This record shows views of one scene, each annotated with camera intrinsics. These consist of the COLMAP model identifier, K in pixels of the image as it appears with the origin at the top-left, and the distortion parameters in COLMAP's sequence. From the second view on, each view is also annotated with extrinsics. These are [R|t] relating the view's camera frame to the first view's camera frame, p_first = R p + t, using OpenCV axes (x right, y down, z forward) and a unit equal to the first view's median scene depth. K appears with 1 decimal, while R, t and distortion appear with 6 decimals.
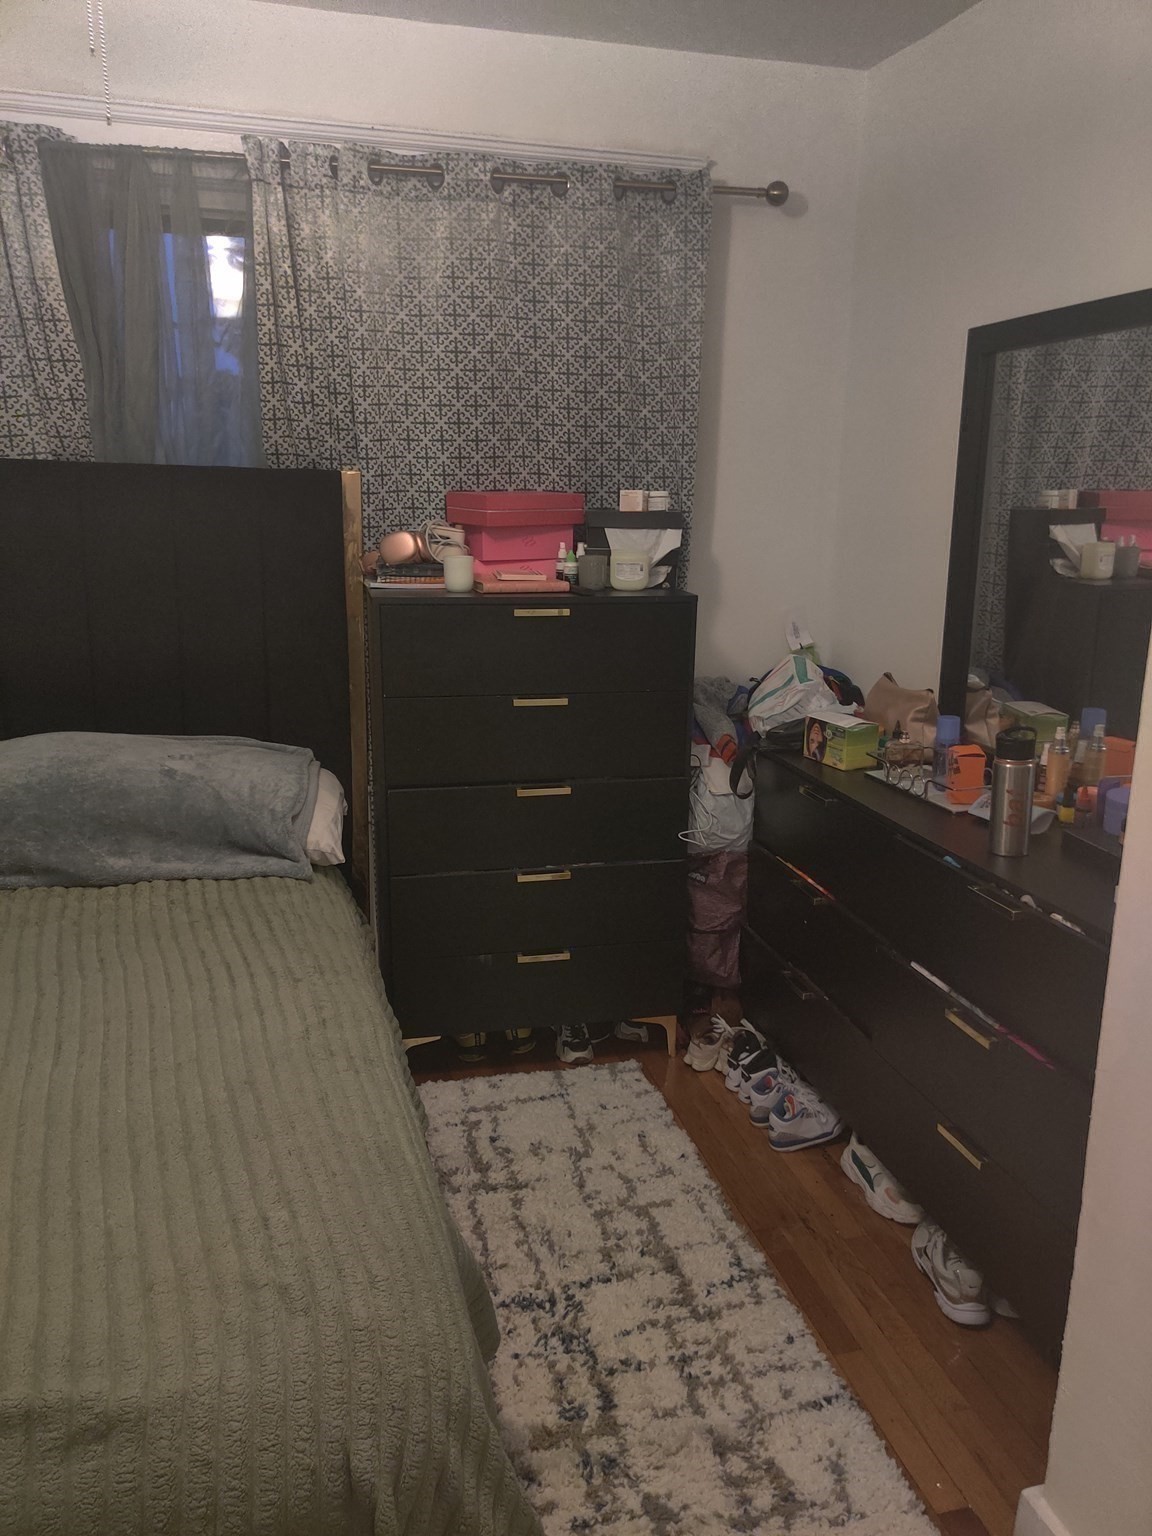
lens RADIAL K [[1154.0, 0, 575.6], [0, 1154.0, 773.9], [0, 0, 1]] dist [0.046139, -0.034286]
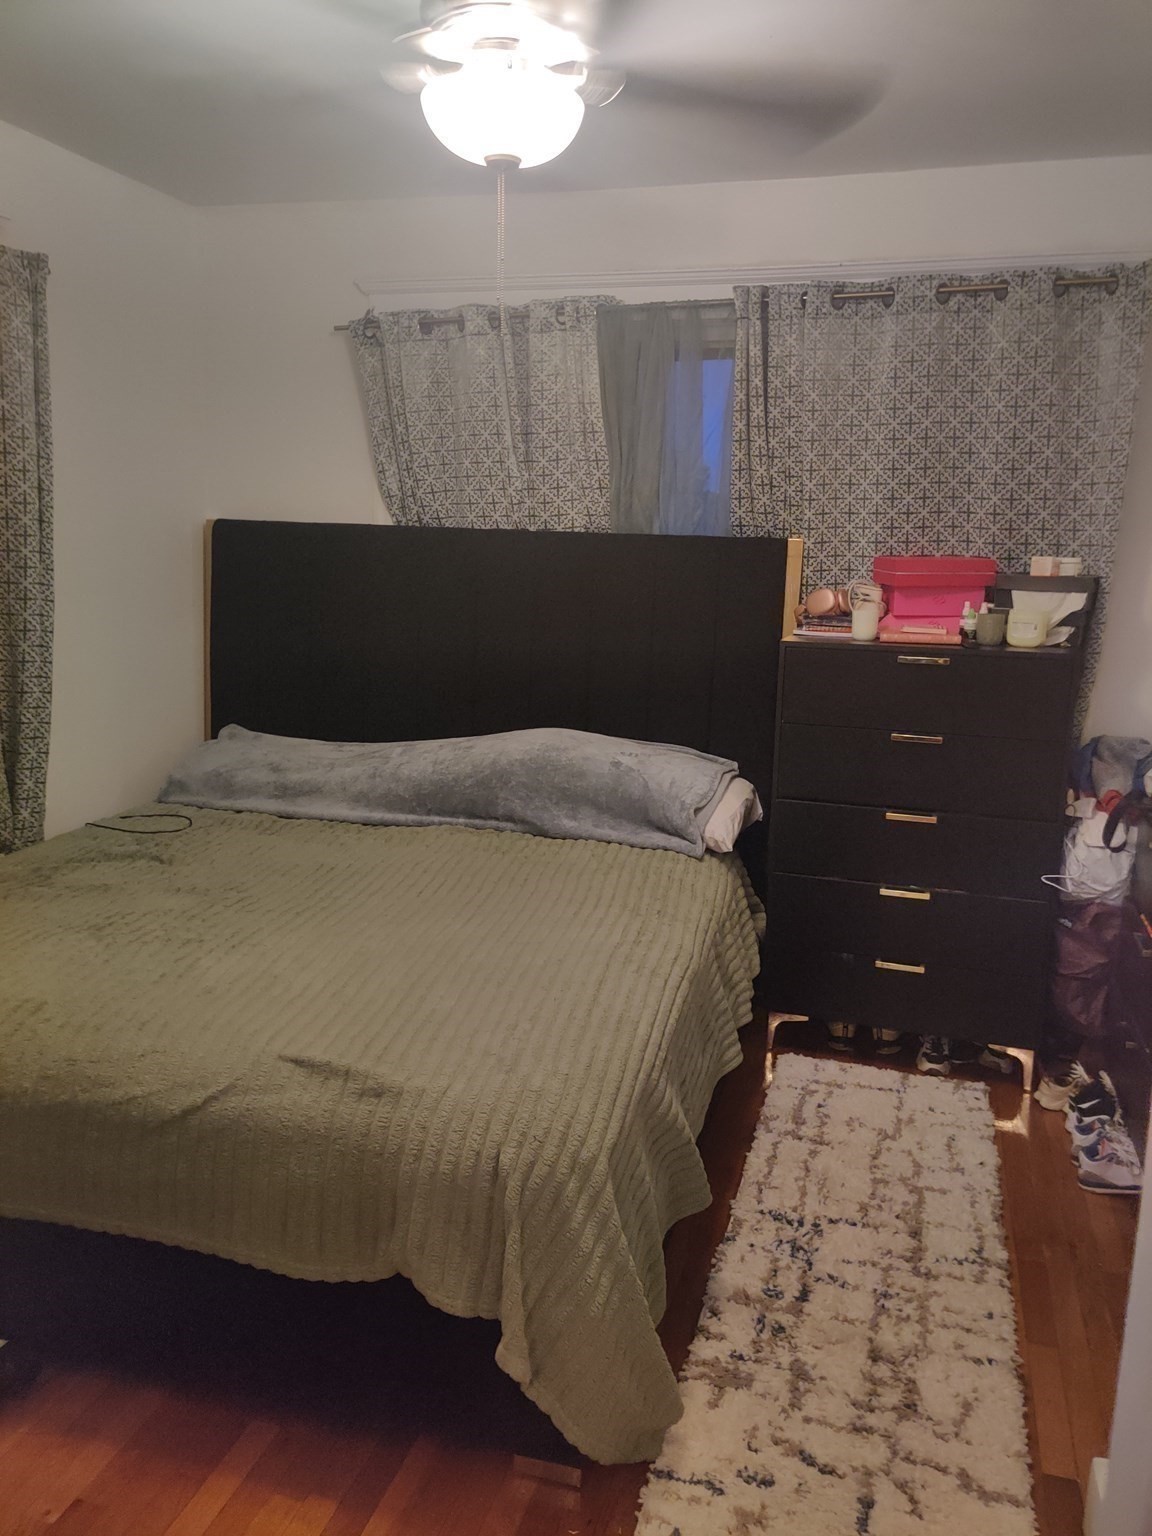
lens RADIAL K [[1154.0, 0, 578.8], [0, 1154.0, 769.9], [0, 0, 1]] dist [0.046139, -0.034286]
pose [[0.851691, 0.107510, -0.512897, 0.271033], [-0.134995, 0.990709, -0.016500, 0.031138], [0.506358, 0.083291, 0.858292, -0.145064]]
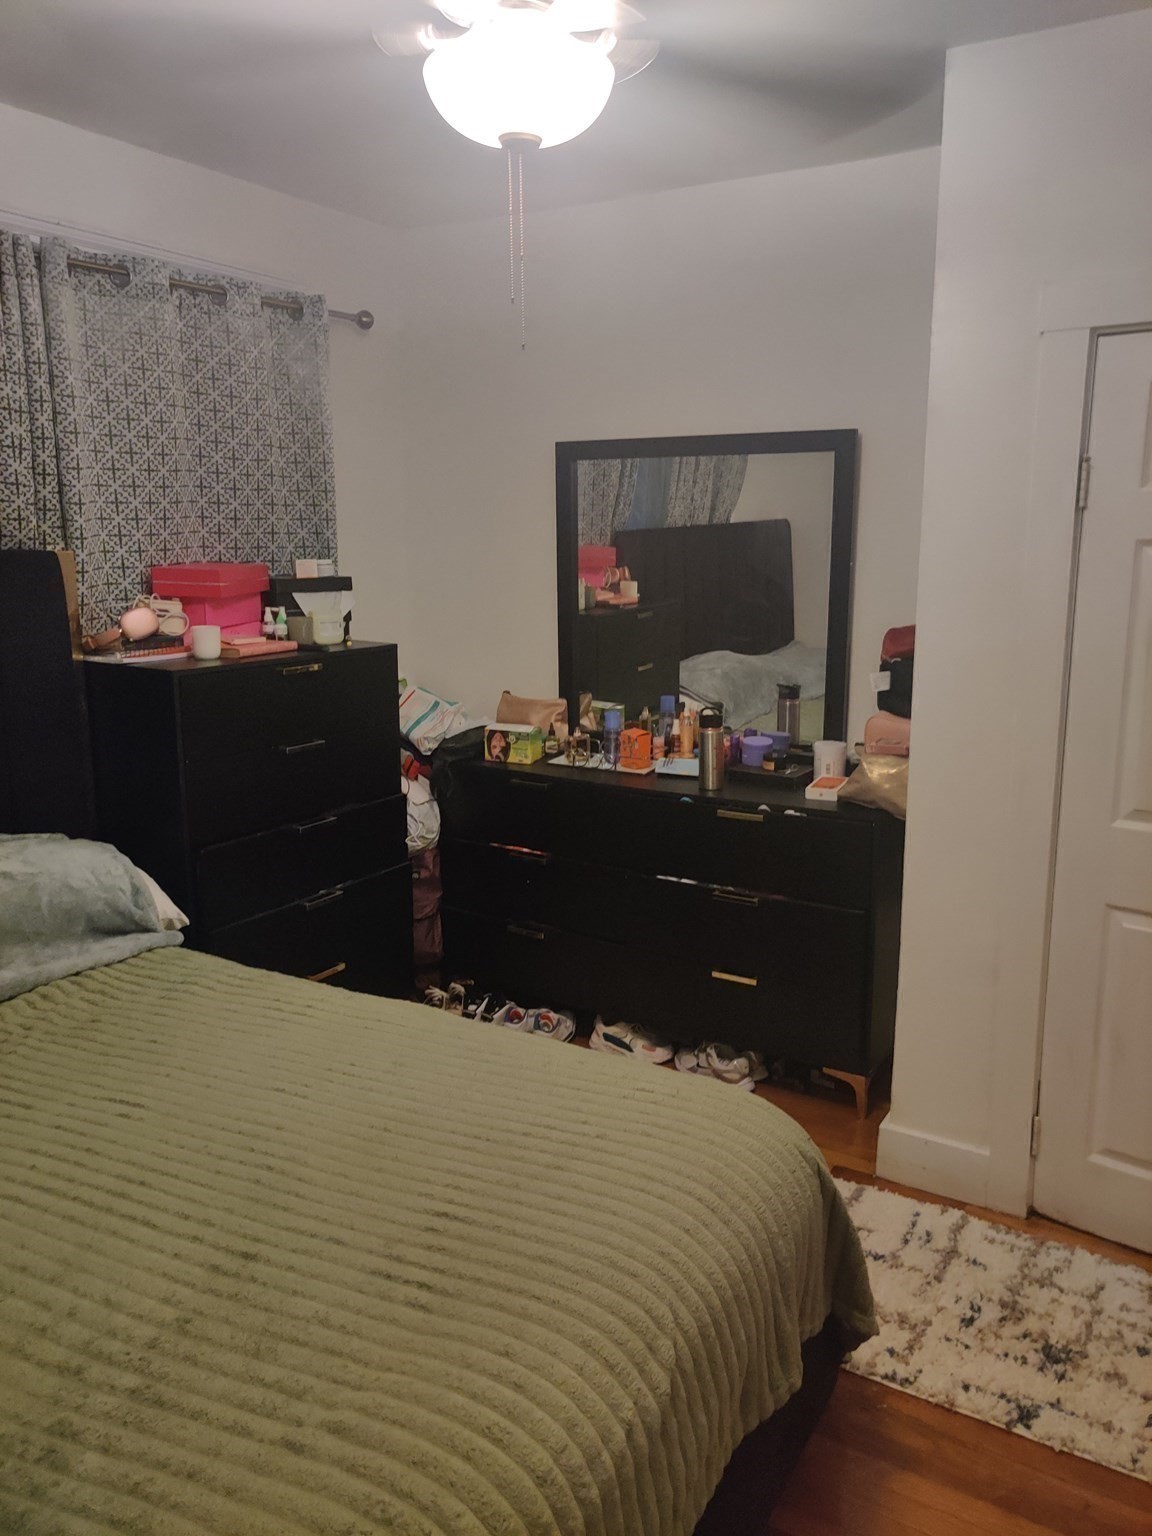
lens RADIAL K [[1154.0, 0, 580.9], [0, 1154.0, 762.5], [0, 0, 1]] dist [0.046139, -0.034286]
pose [[0.722642, -0.153613, 0.673937, -0.593889], [0.180355, 0.983123, 0.030697, -0.033399], [-0.667278, 0.099364, 0.738151, -0.019613]]
